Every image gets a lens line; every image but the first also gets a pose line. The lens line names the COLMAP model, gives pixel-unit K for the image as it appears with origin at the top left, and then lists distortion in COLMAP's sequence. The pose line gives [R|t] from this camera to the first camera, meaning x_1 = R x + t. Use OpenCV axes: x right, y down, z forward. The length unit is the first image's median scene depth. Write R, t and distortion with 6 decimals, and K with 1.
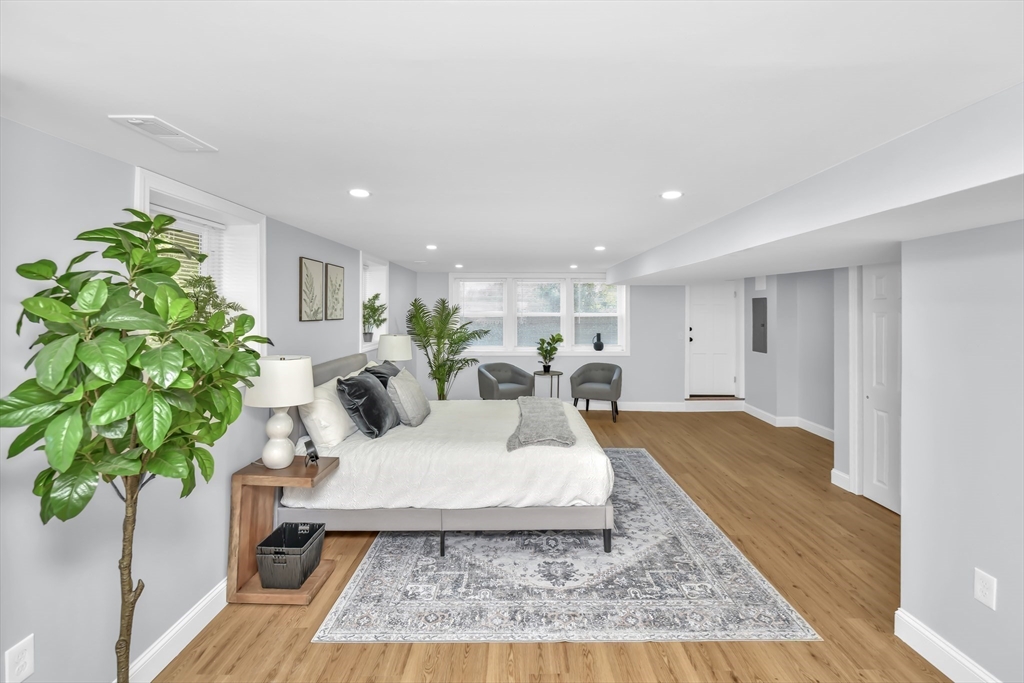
lens RADIAL K [[461.6, 0, 521.3], [0, 461.6, 310.5], [0, 0, 1]] dist [-0.012396, 0.000132]
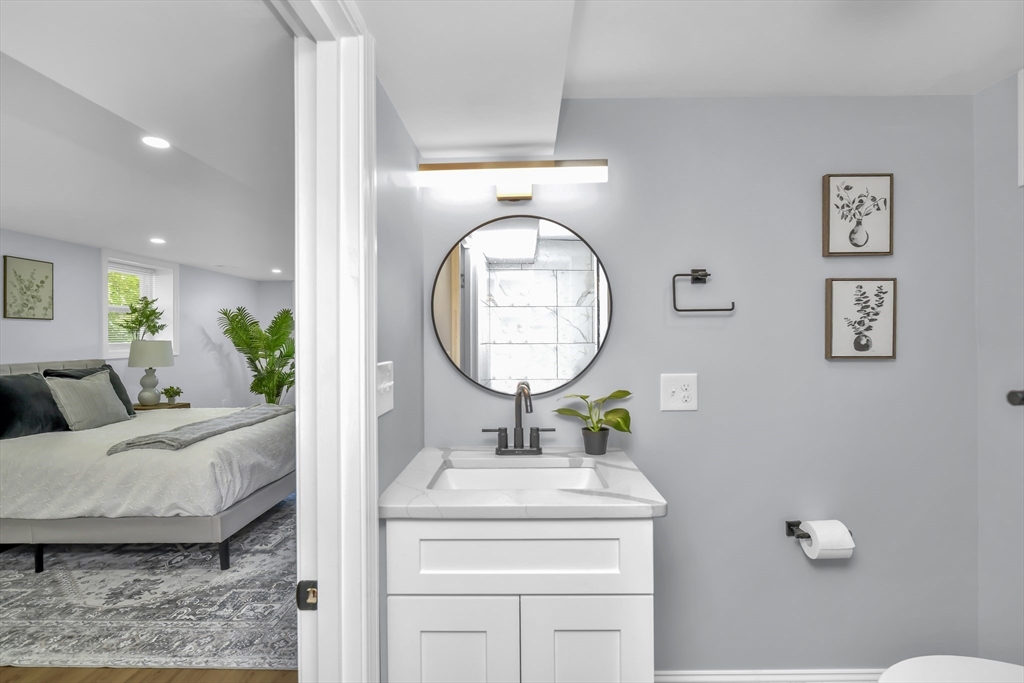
lens RADIAL K [[478.3, 0, 516.1], [0, 478.3, 337.3], [0, 0, 1]] dist [-0.001029, -0.000885]
pose [[0.999686, -0.007541, -0.023882, 0.790052], [0.007519, 0.999971, -0.000988, 0.087176], [0.023889, 0.000808, 0.999714, 0.098931]]
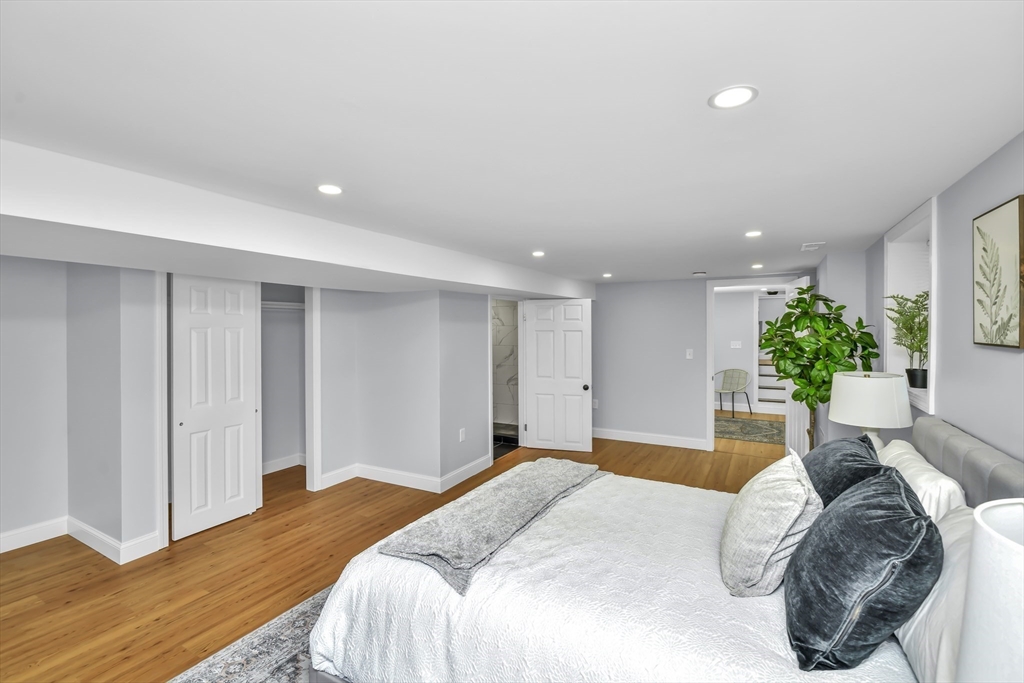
lens RADIAL K [[461.6, 0, 521.3], [0, 461.6, 310.5], [0, 0, 1]] dist [-0.012396, 0.000132]
pose [[-0.873694, 0.016192, 0.486206, -0.322370], [0.002999, 0.999606, -0.027902, -0.001442], [-0.486466, -0.022920, -0.873399, 1.908319]]
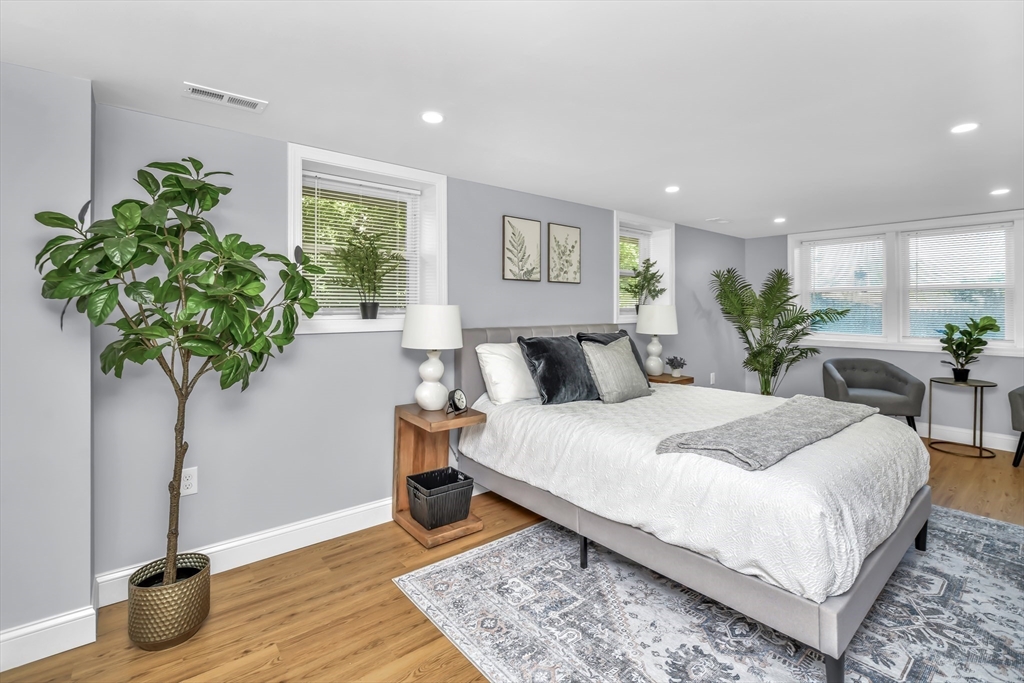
lens RADIAL K [[465.3, 0, 510.8], [0, 465.3, 313.9], [0, 0, 1]] dist [-0.008777, 0.000242]
pose [[0.630575, 0.006822, -0.776098, 0.359430], [0.000110, 0.999961, 0.008879, 0.101467], [0.776128, -0.005684, 0.630550, 0.421492]]
